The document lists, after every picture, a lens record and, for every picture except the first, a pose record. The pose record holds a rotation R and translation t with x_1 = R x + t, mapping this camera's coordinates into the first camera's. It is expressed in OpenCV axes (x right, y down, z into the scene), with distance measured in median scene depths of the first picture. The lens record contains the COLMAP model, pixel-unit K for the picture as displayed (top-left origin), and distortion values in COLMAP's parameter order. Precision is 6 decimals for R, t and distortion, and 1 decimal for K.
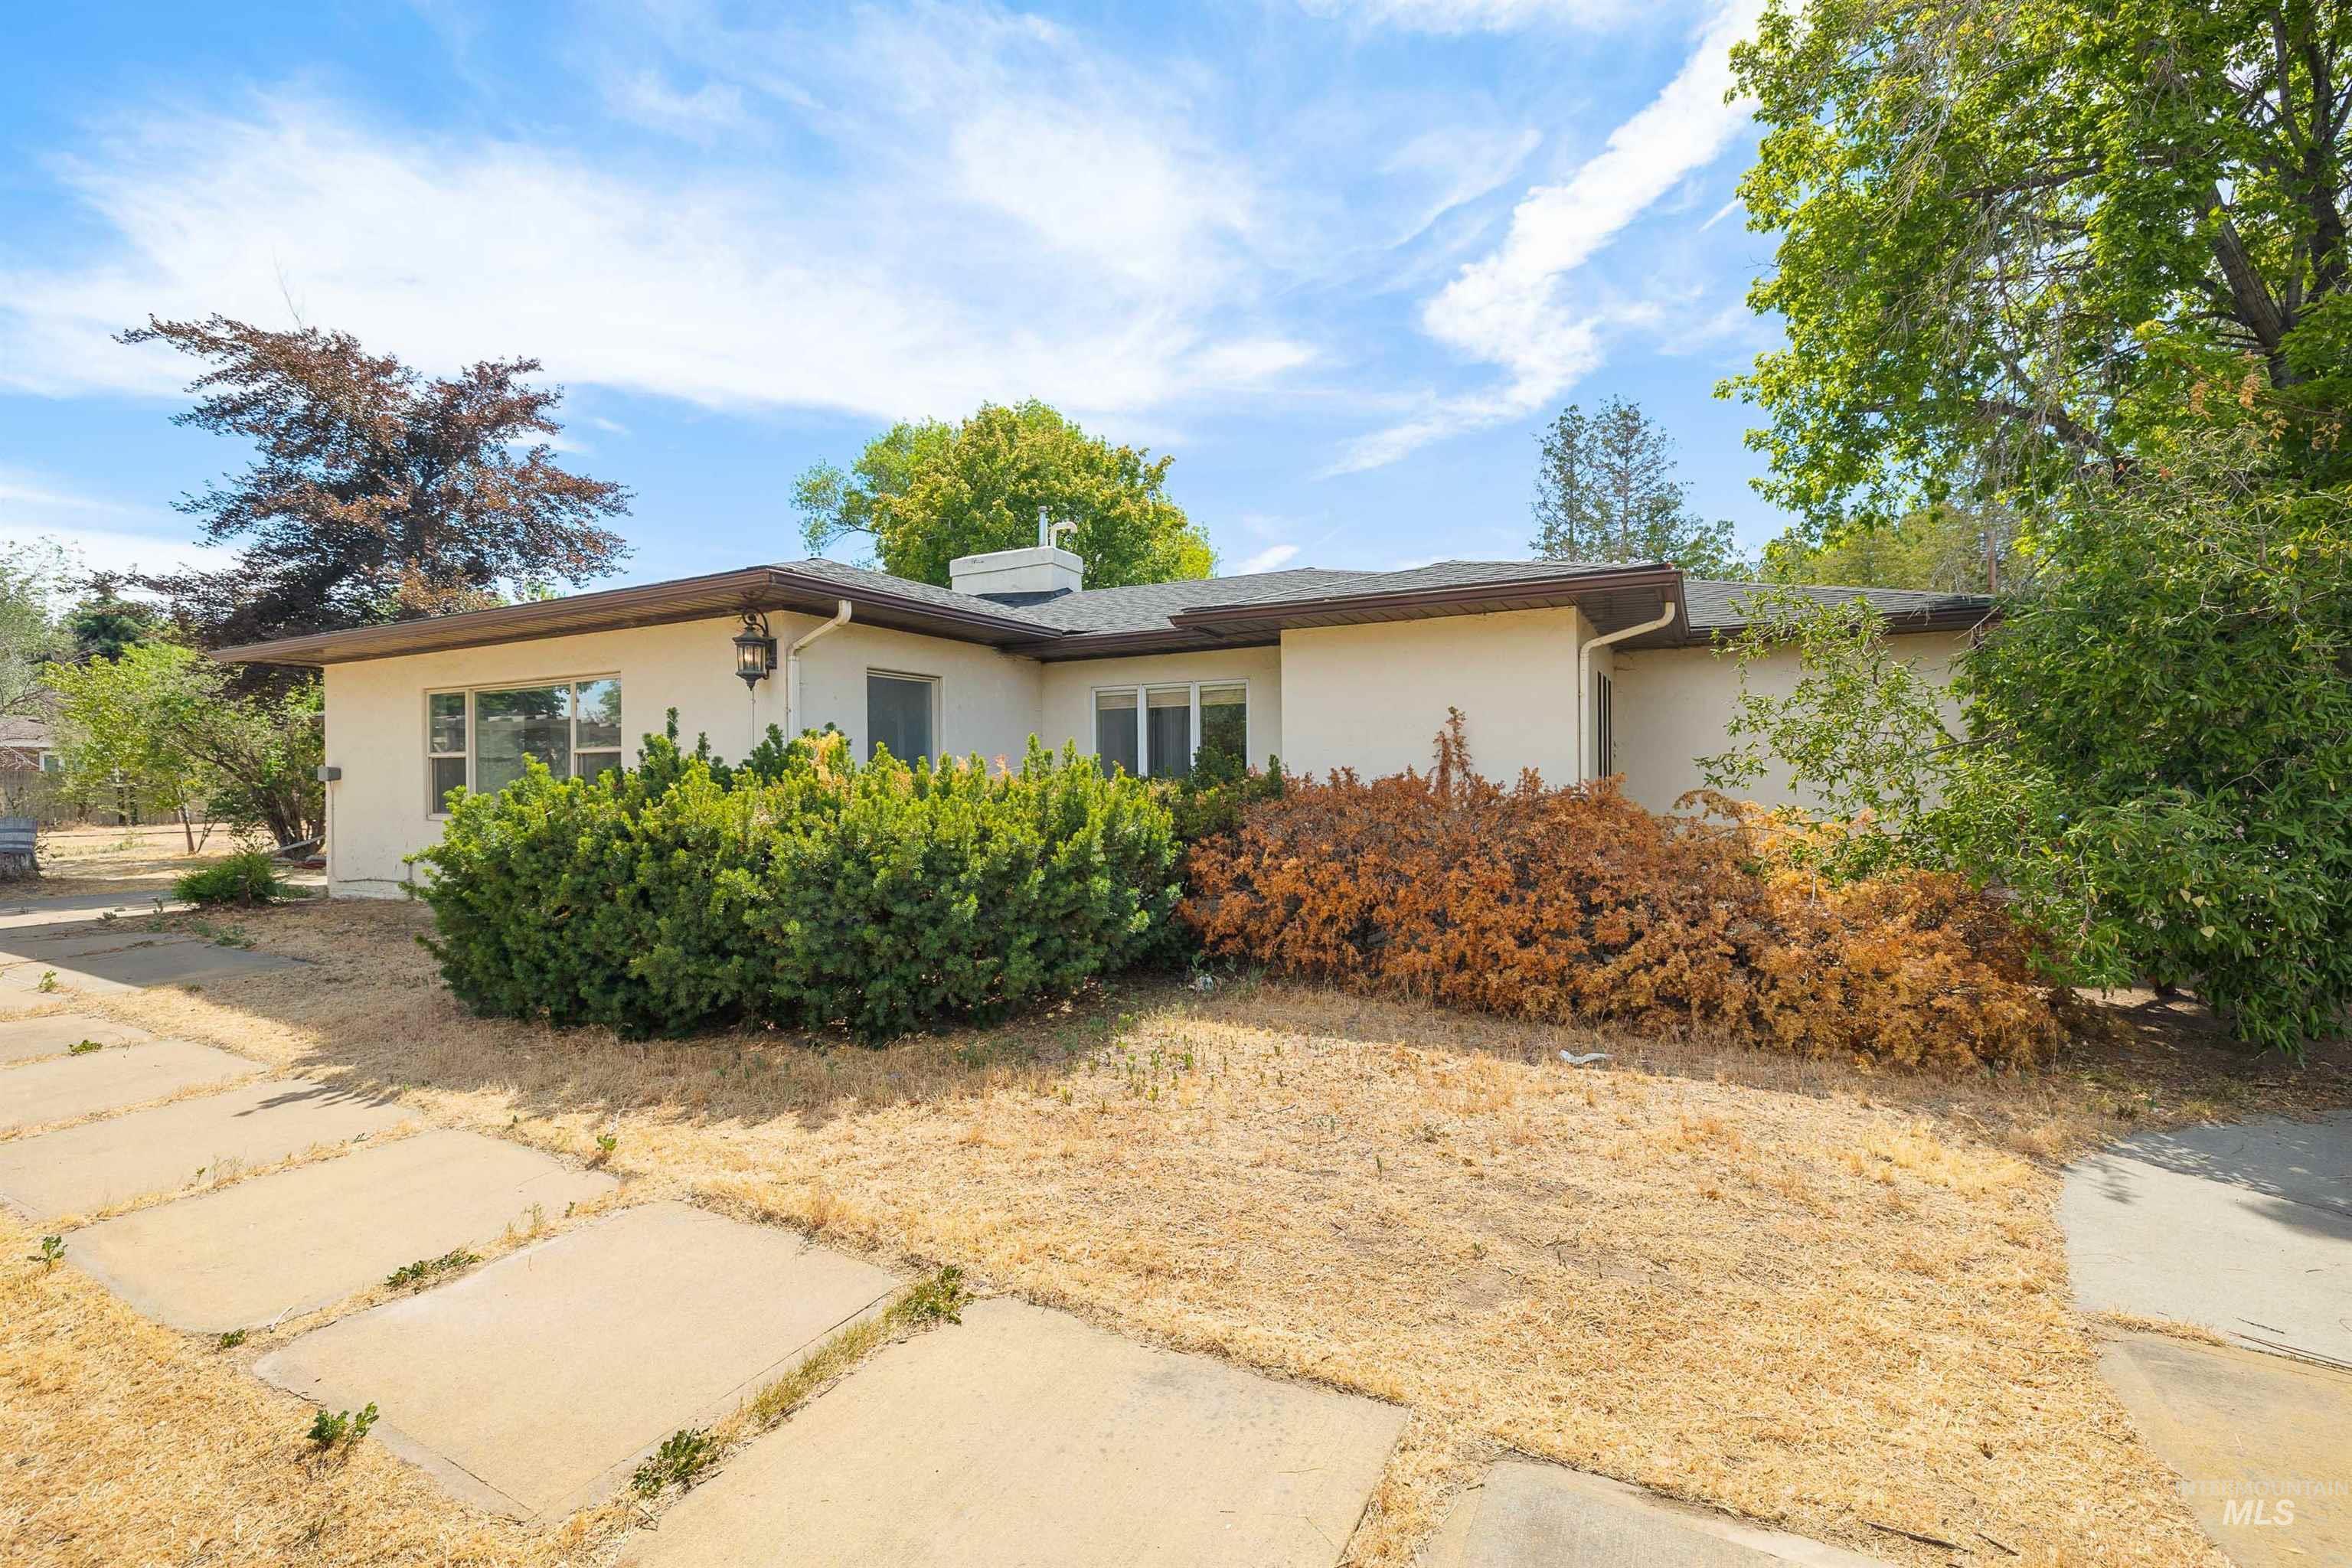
lens RADIAL K [[1006.4, 0, 1176.0], [0, 1006.4, 784.0], [0, 0, 1]] dist [0.000716, 0.000569]
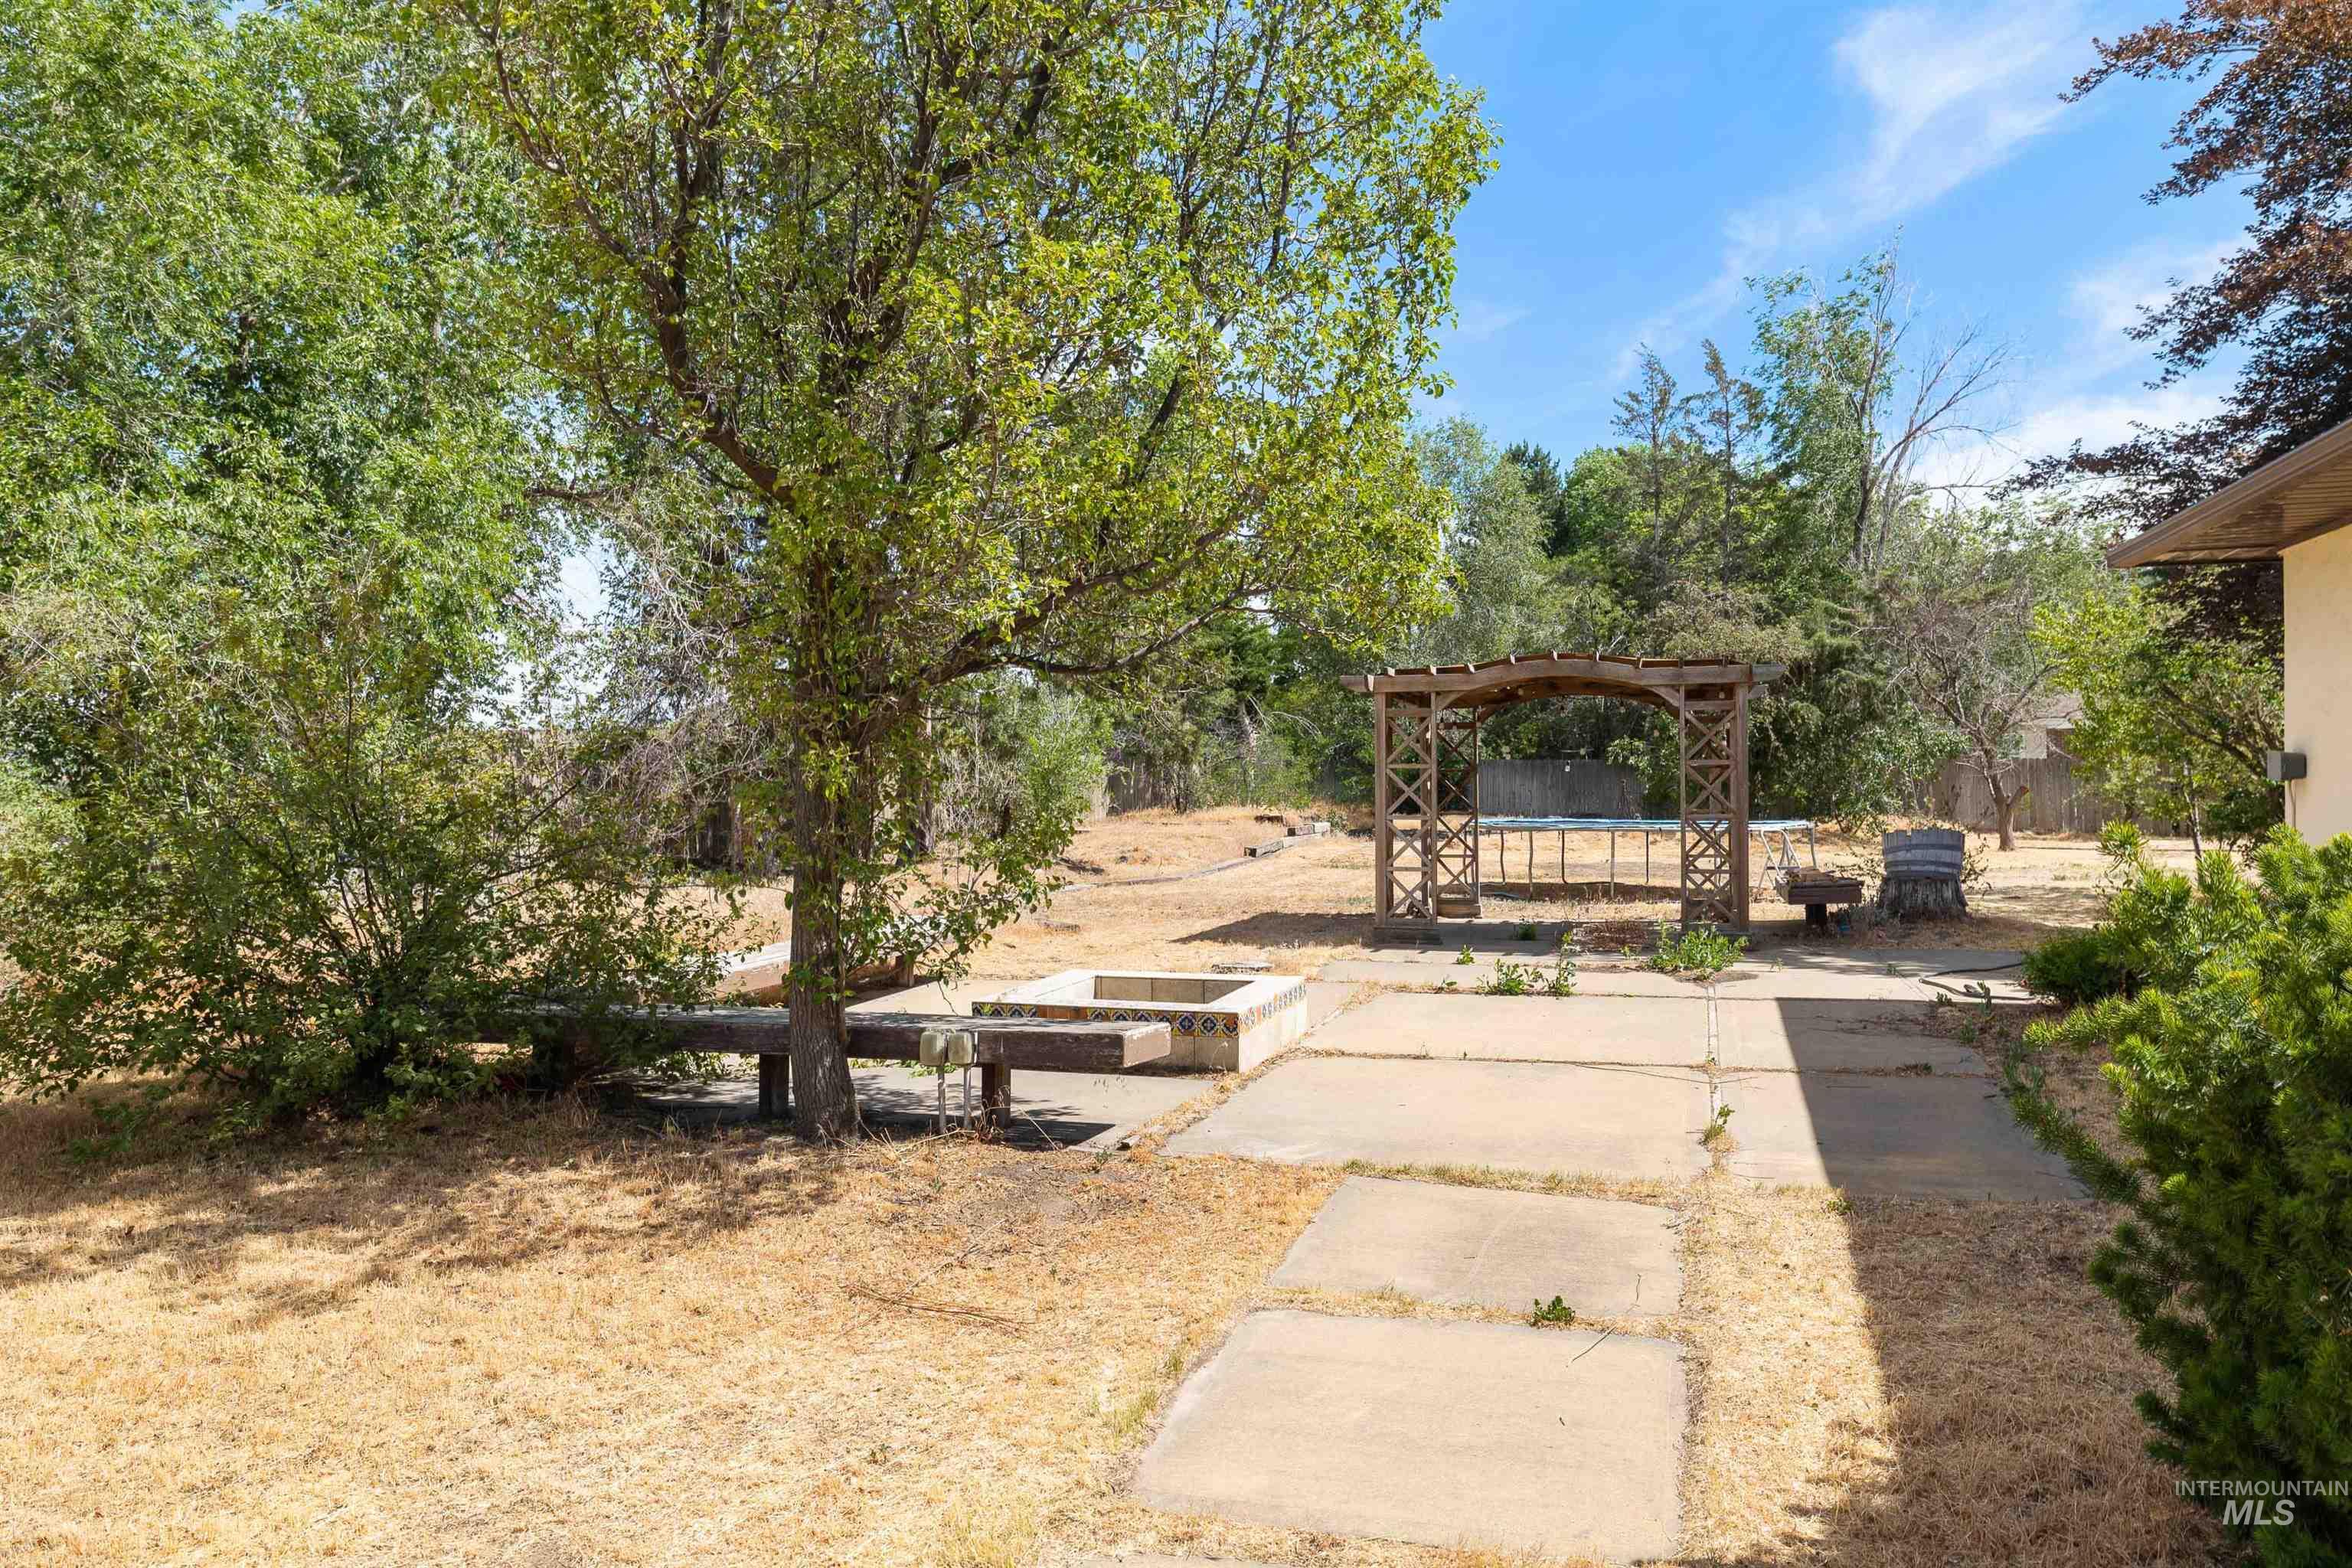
lens RADIAL K [[1685.5, 0, 1176.0], [0, 1685.5, 784.0], [0, 0, 1]] dist [-0.000137, -0.000333]
pose [[0.206228, 0.008053, -0.978471, -0.099442], [-0.005324, 0.999961, 0.007107, -0.002758], [0.978489, 0.003743, 0.206263, 0.214292]]
